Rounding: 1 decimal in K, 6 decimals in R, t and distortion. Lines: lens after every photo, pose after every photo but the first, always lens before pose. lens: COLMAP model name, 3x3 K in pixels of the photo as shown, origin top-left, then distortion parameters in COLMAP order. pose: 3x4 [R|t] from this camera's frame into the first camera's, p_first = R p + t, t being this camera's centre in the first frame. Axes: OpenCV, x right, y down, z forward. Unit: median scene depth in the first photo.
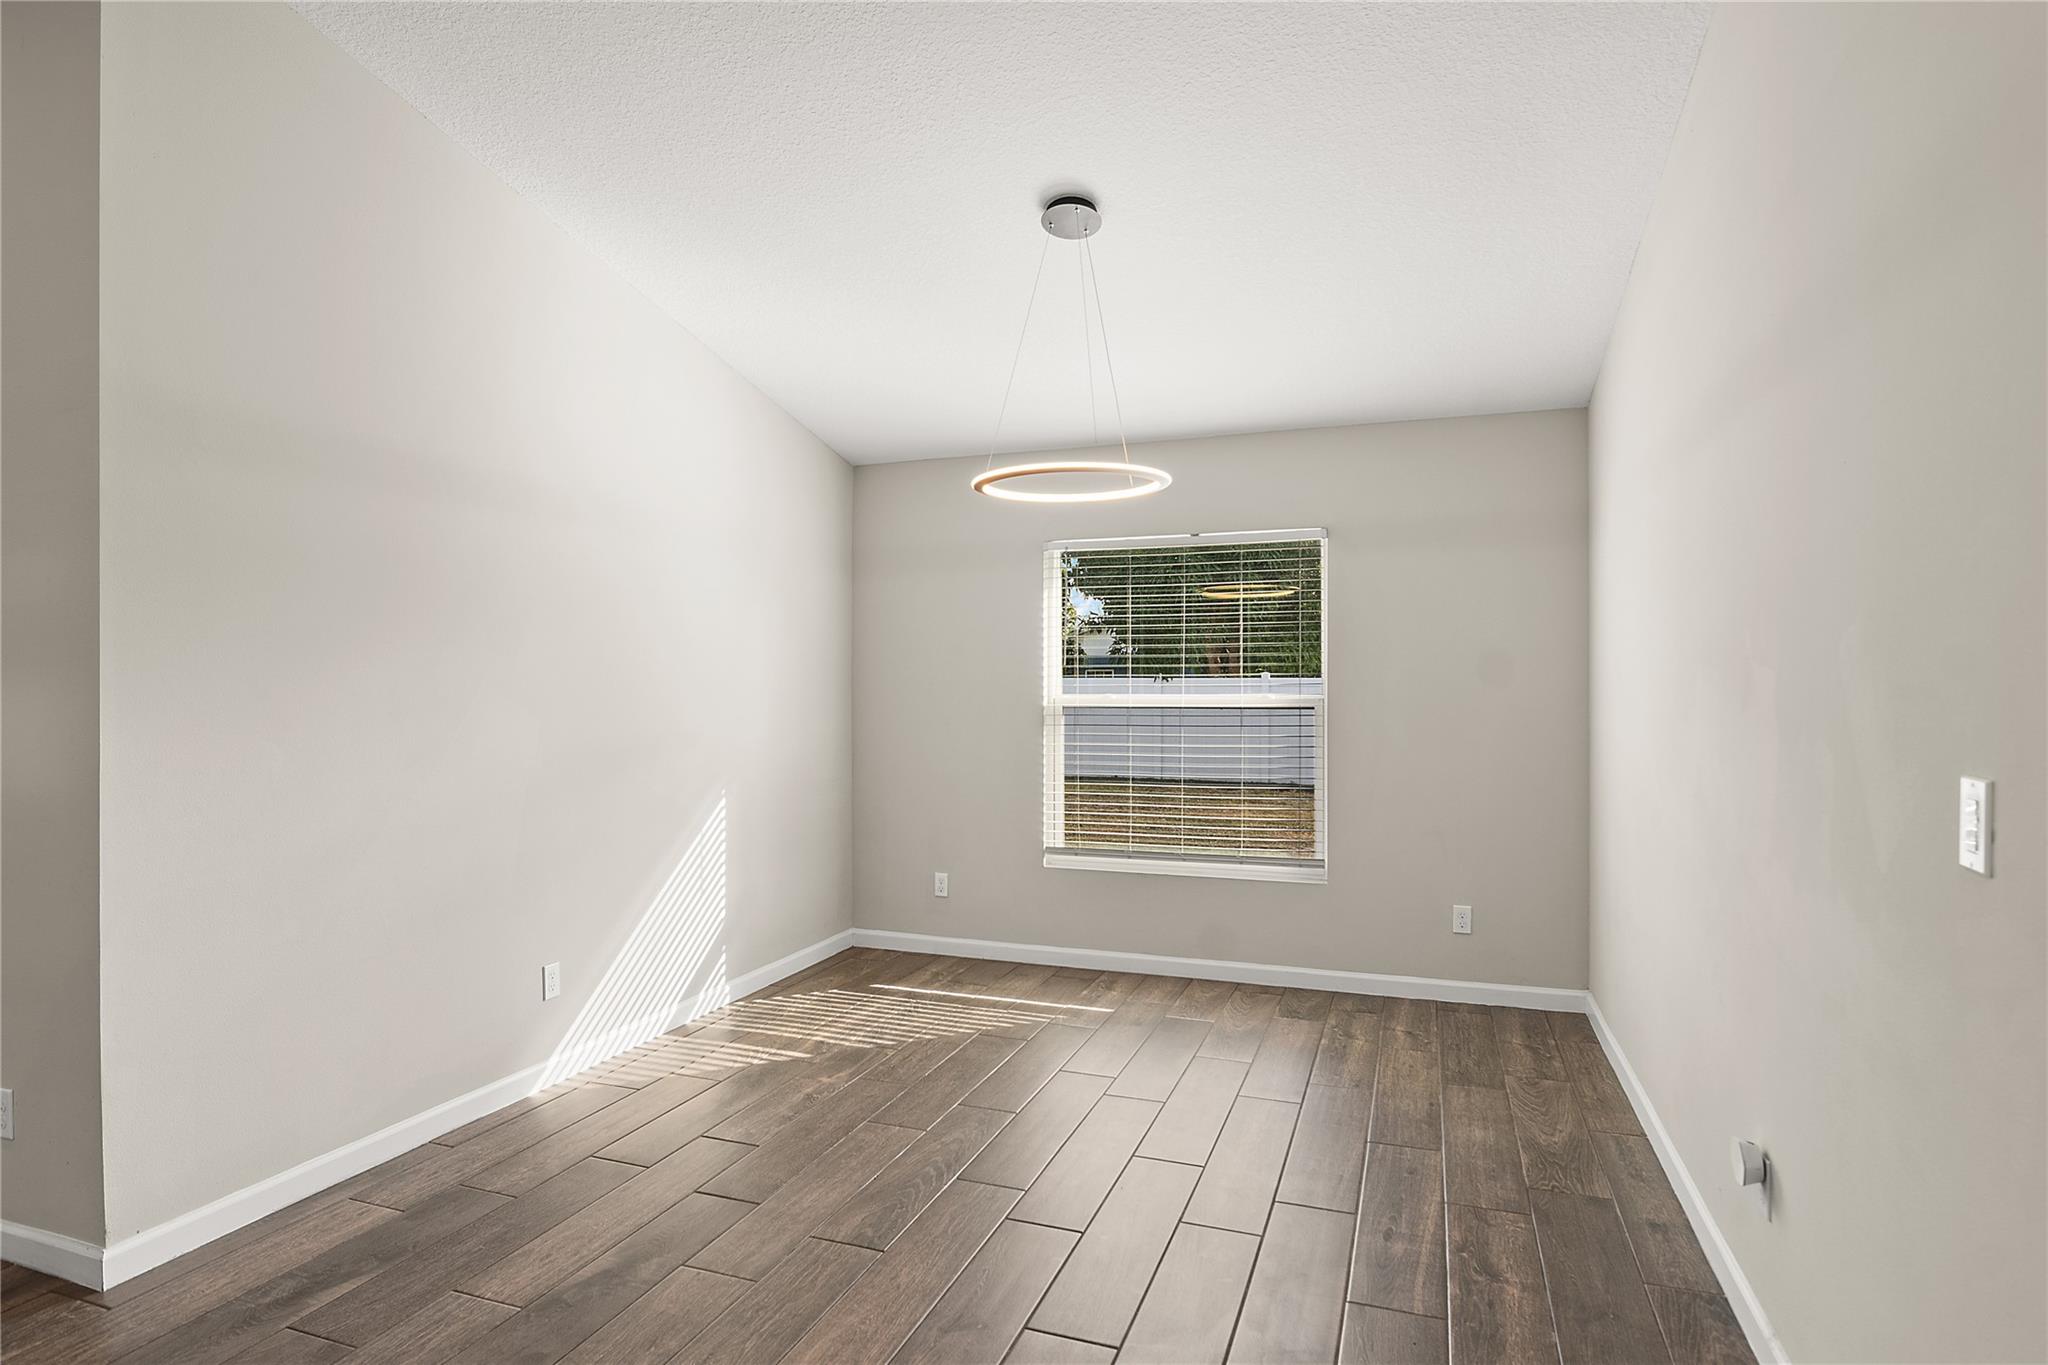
lens RADIAL K [[1032.5, 0, 967.4], [0, 1032.5, 685.9], [0, 0, 1]] dist [-0.003208, -0.001203]
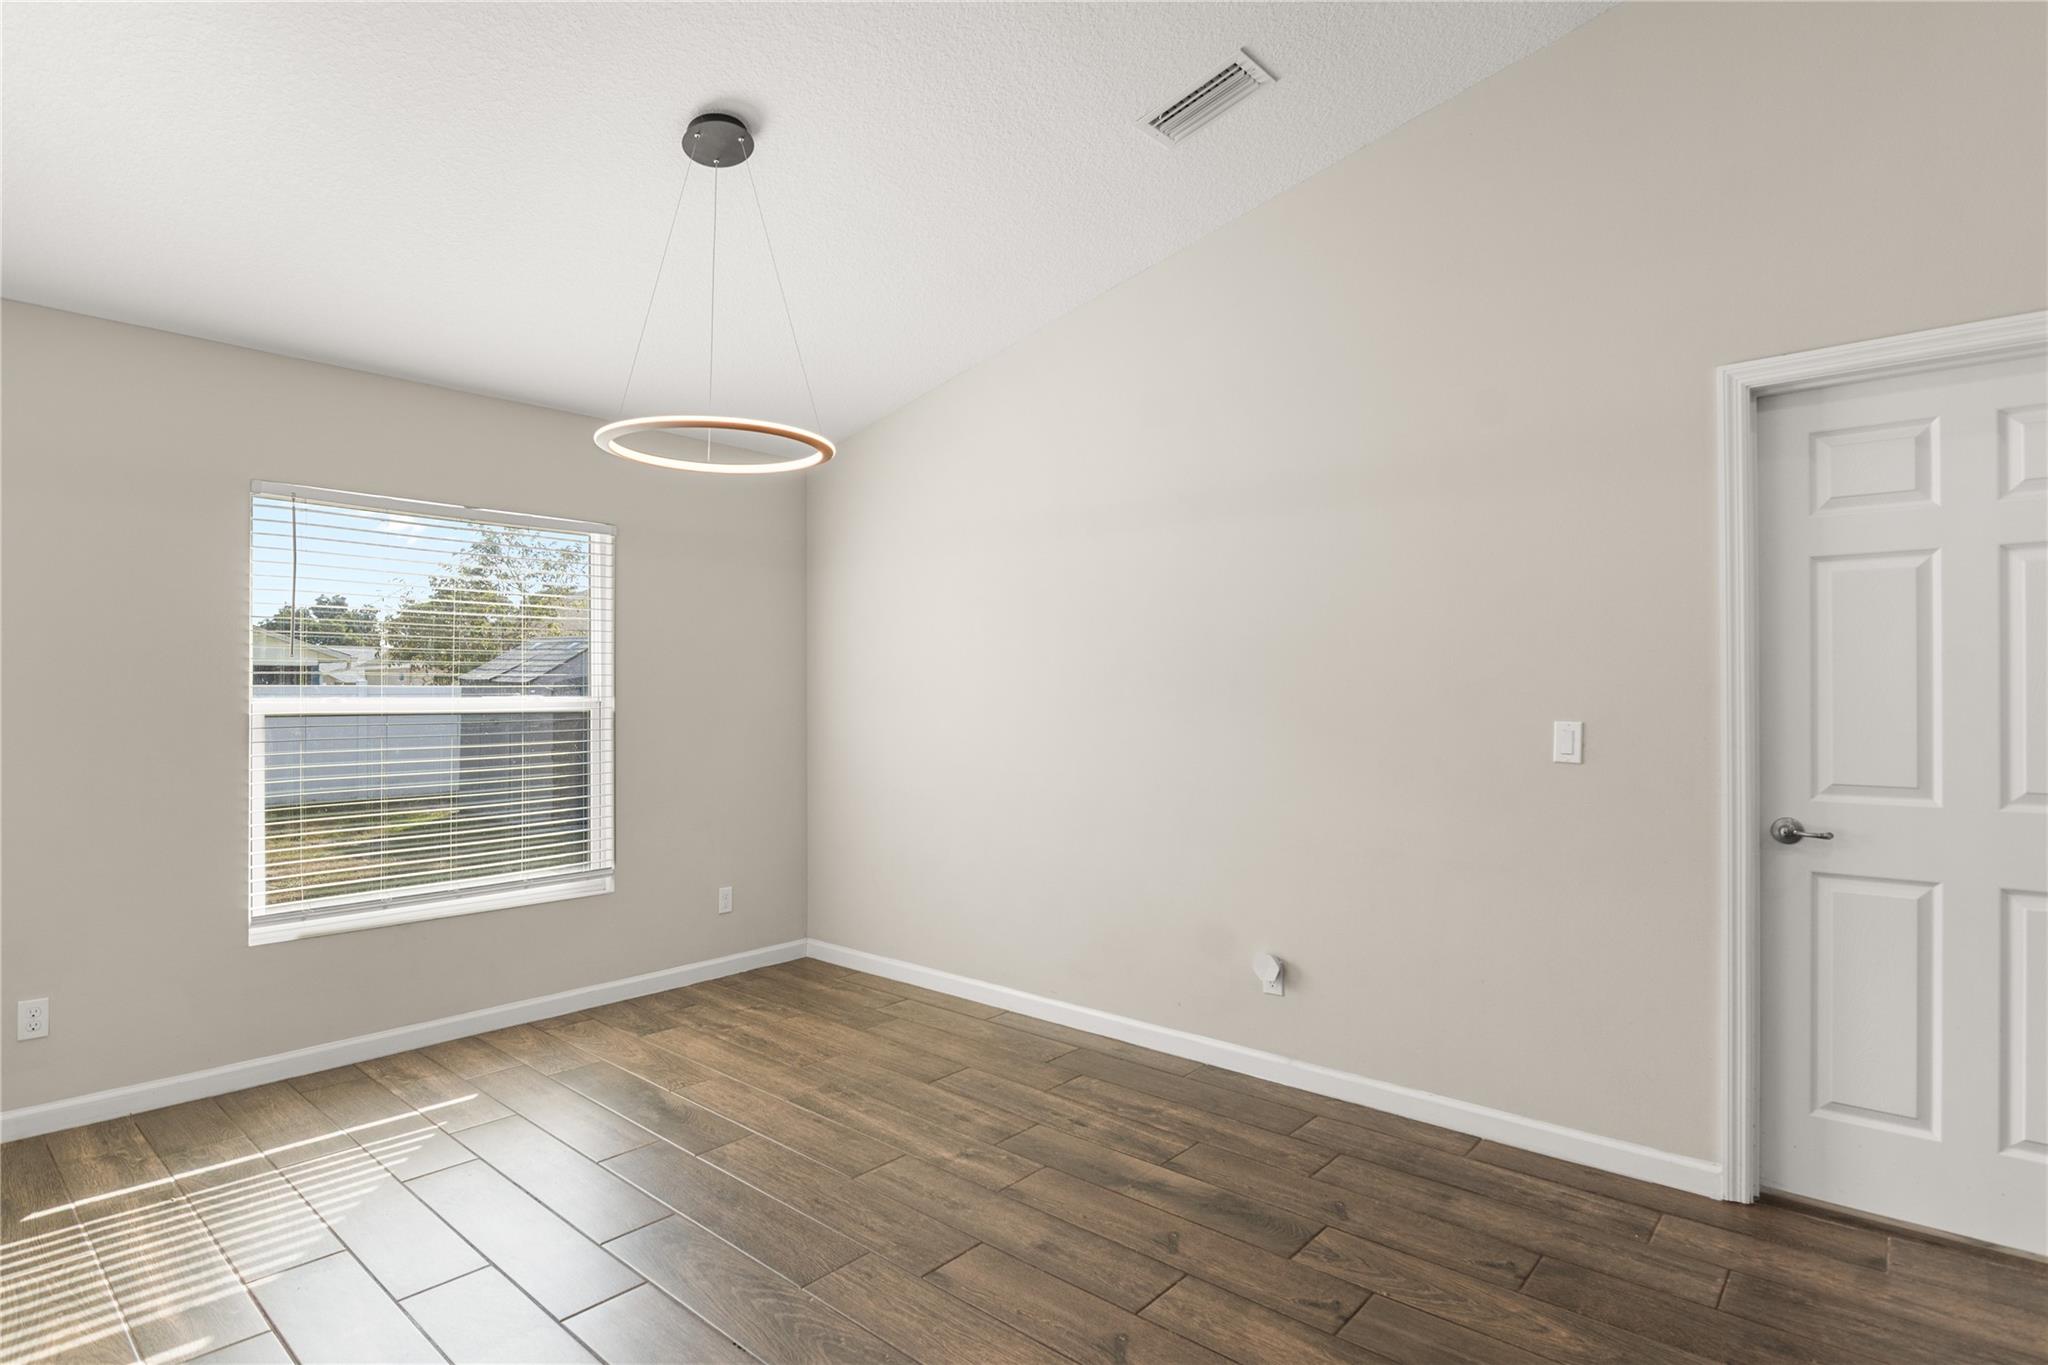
lens RADIAL K [[1007.3, 0, 953.7], [0, 1007.3, 687.6], [0, 0, 1]] dist [-0.024155, 0.001939]
pose [[0.401160, 0.005442, 0.915992, -0.414204], [0.001444, 0.999977, -0.006573, 0.006814], [-0.916007, 0.003959, 0.401143, 0.351213]]
